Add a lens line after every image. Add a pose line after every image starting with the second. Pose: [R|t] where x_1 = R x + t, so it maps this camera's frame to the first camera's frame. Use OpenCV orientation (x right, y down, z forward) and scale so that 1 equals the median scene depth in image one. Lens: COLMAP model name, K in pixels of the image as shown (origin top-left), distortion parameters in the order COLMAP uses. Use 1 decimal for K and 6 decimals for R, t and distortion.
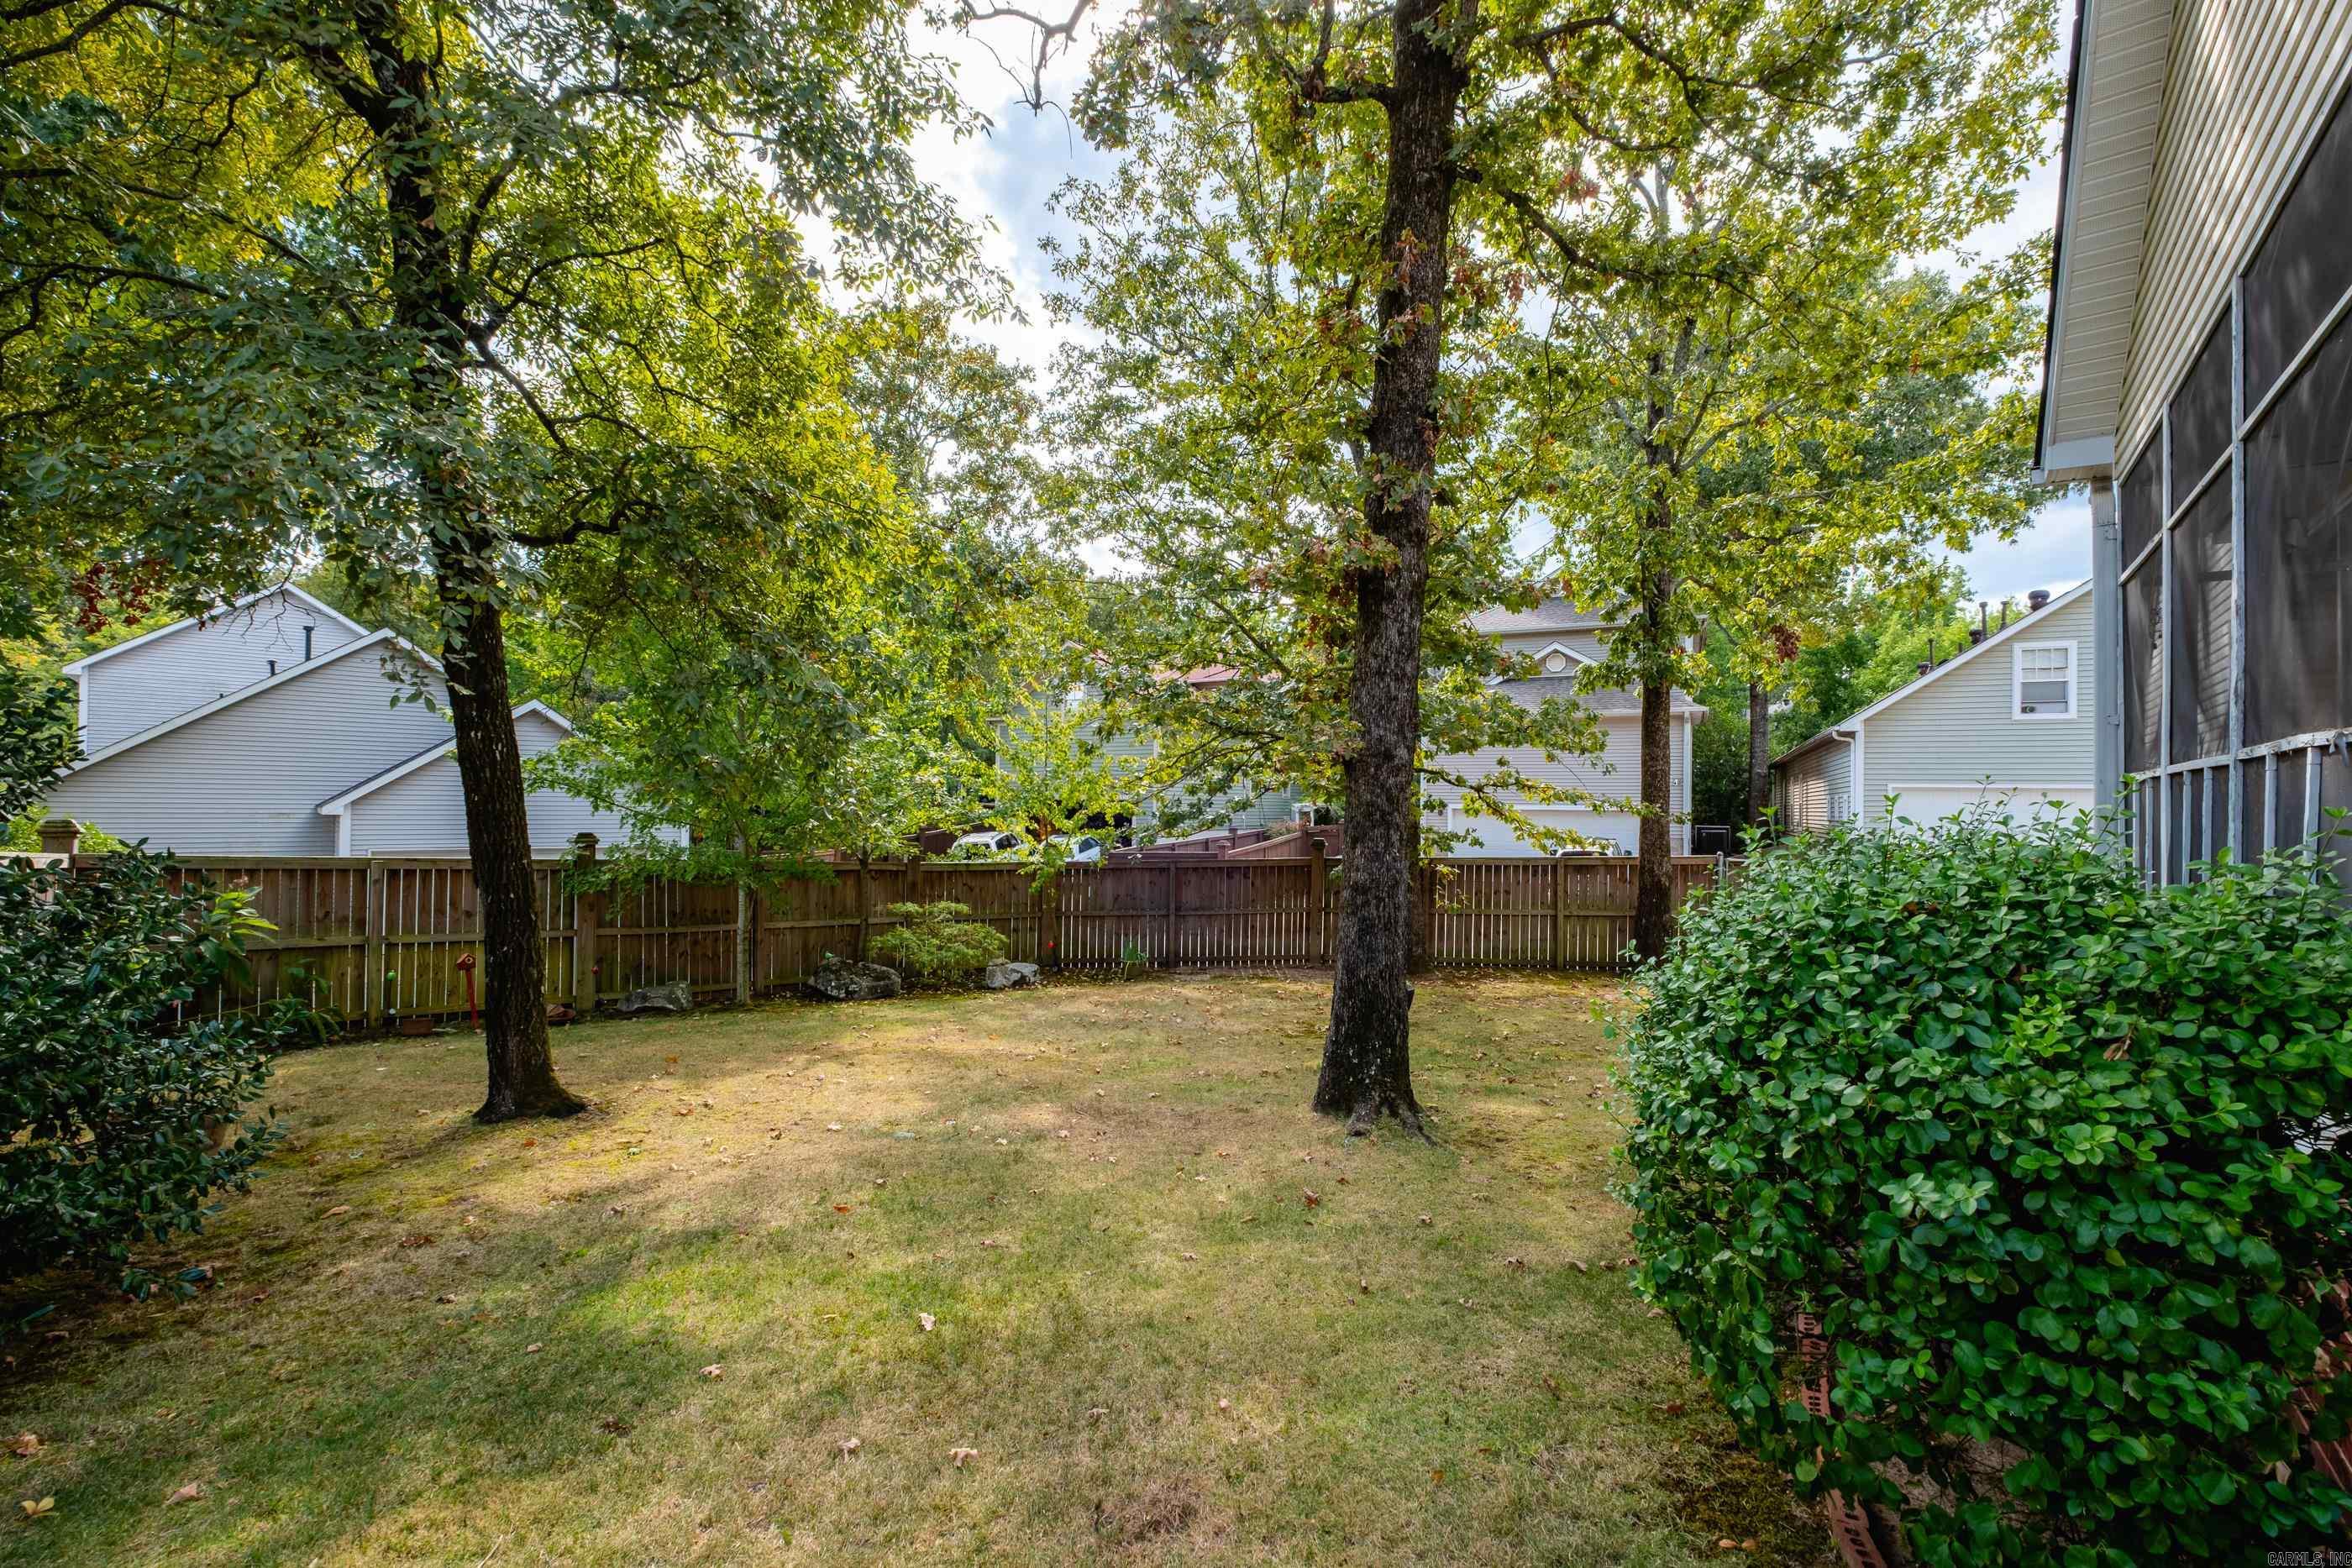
lens RADIAL K [[1015.0, 0, 1181.6], [0, 1015.0, 809.6], [0, 0, 1]] dist [0.002124, -0.001324]
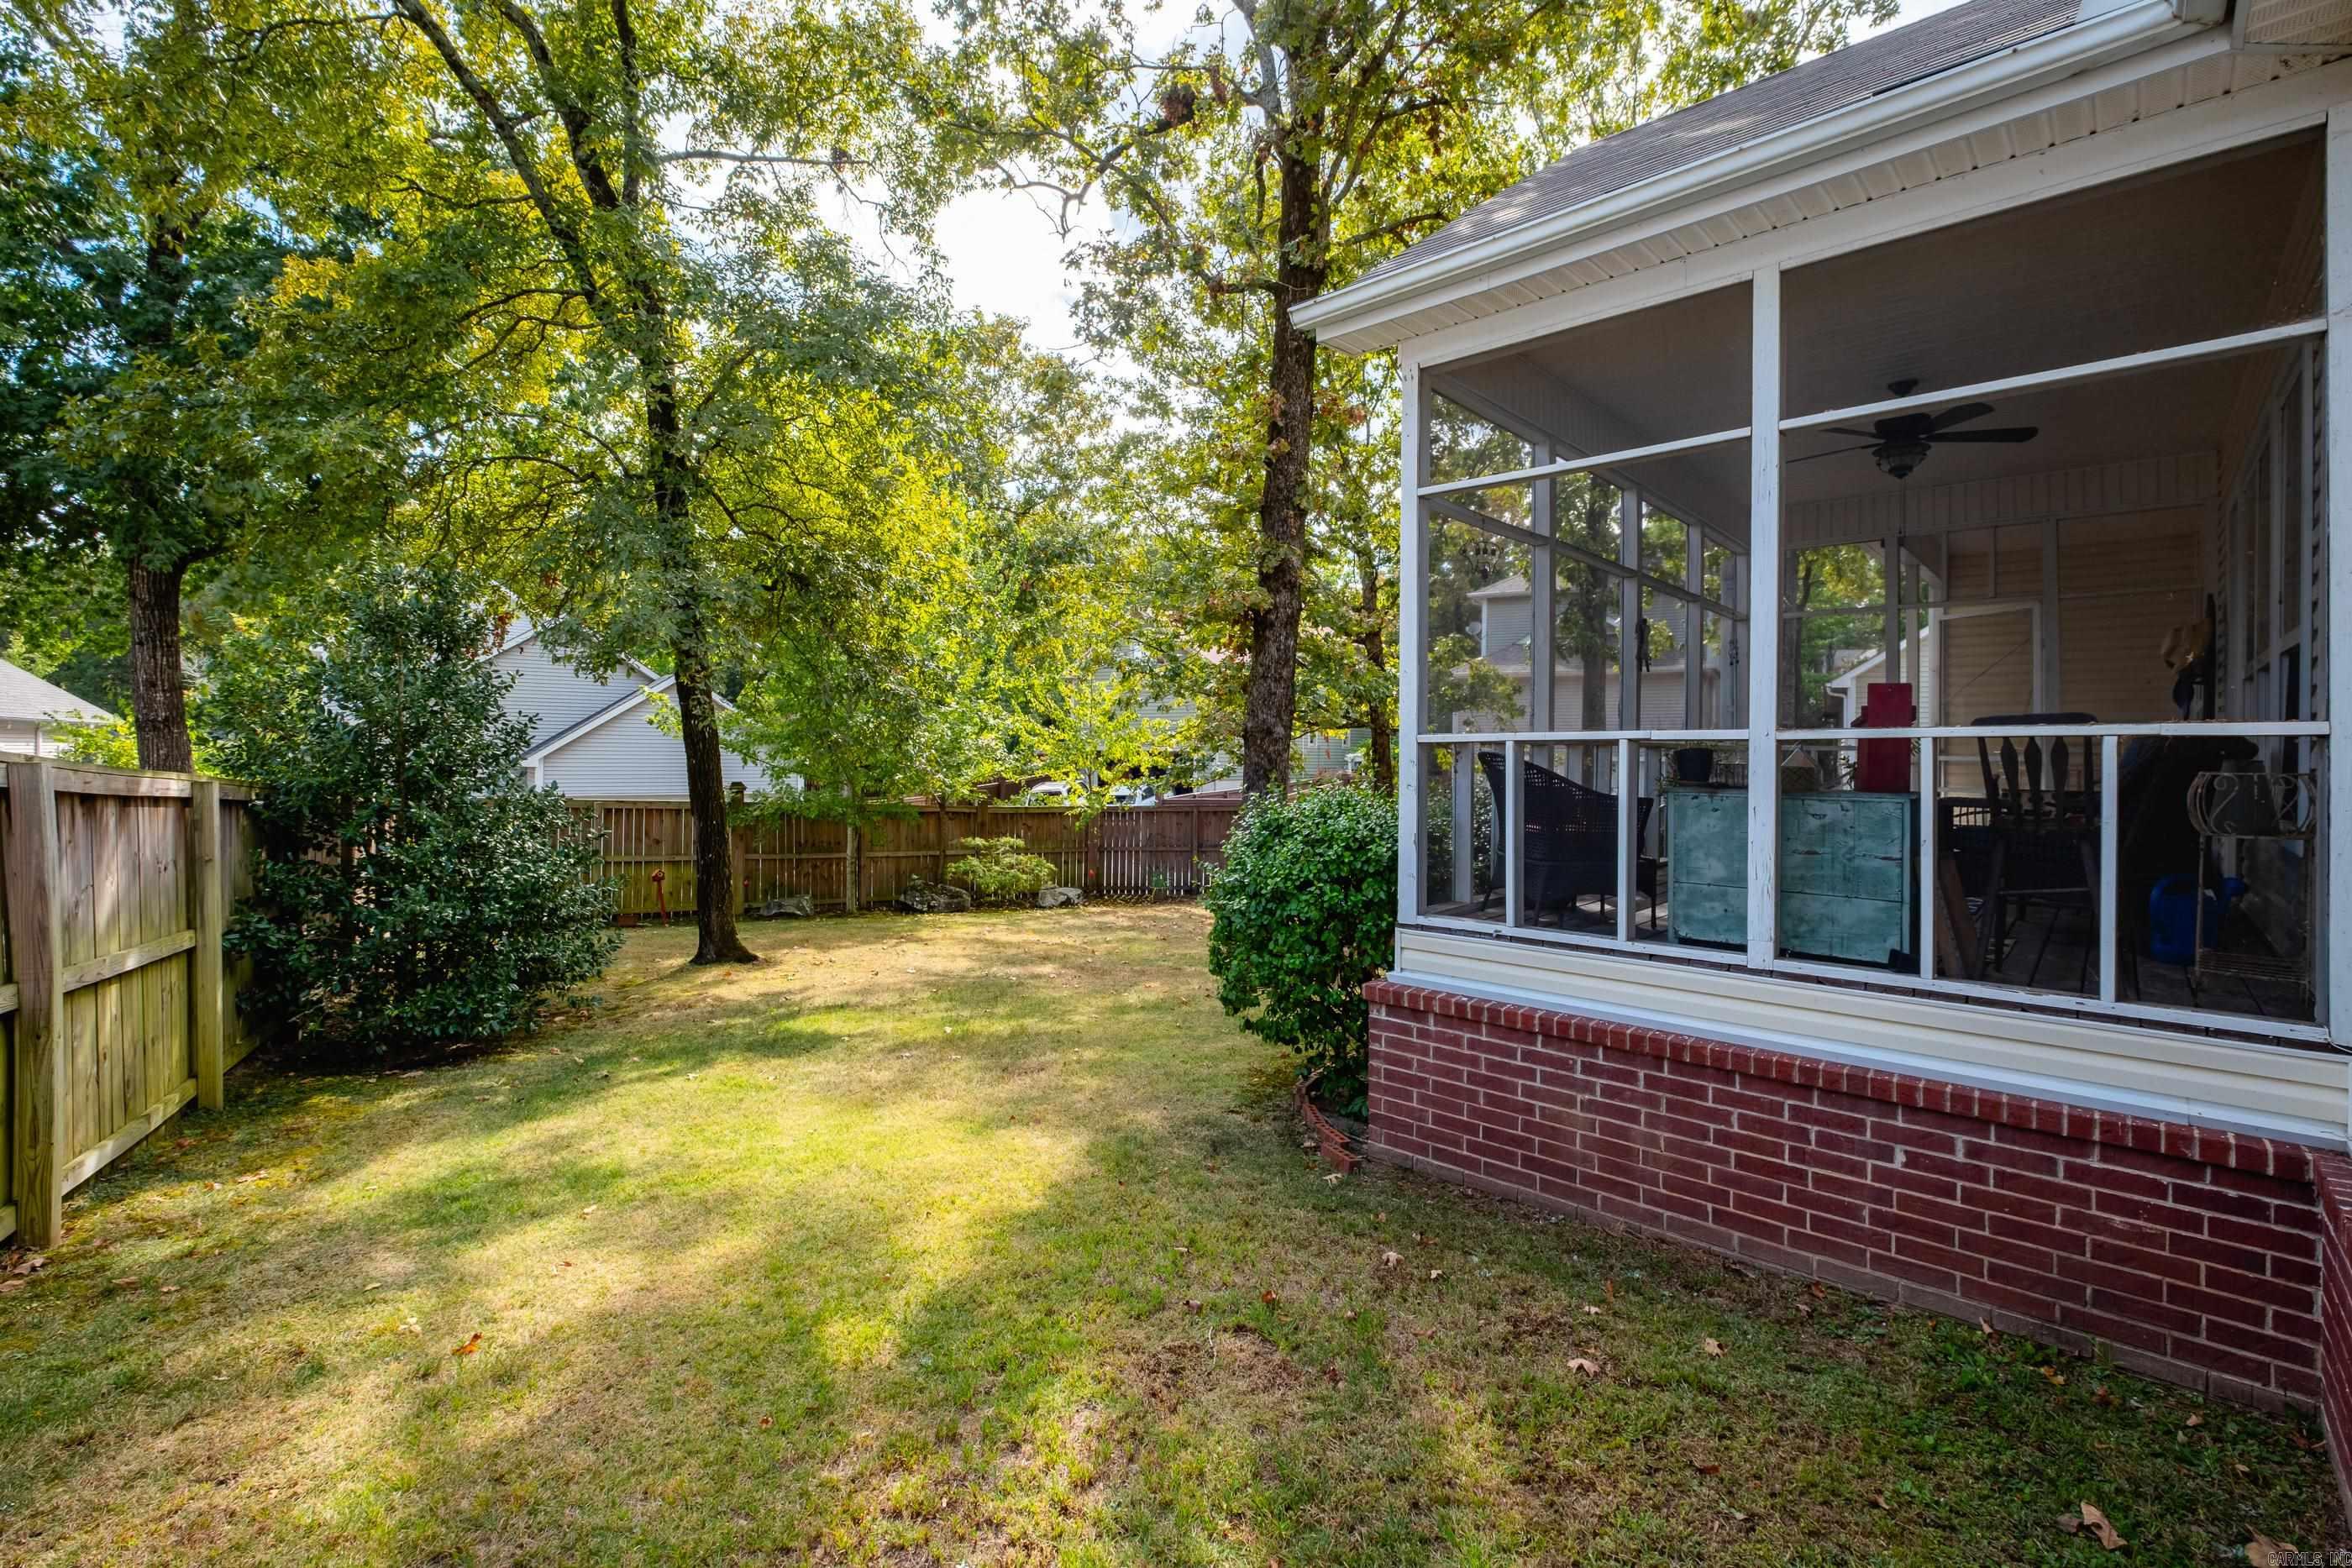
lens RADIAL K [[1015.0, 0, 1171.6], [0, 1015.0, 760.9], [0, 0, 1]] dist [0.002124, -0.001324]
pose [[0.995332, -0.000261, -0.096506, 0.107937], [0.000548, 0.999995, 0.002953, -0.008103], [0.096505, -0.002992, 0.995328, -0.267898]]
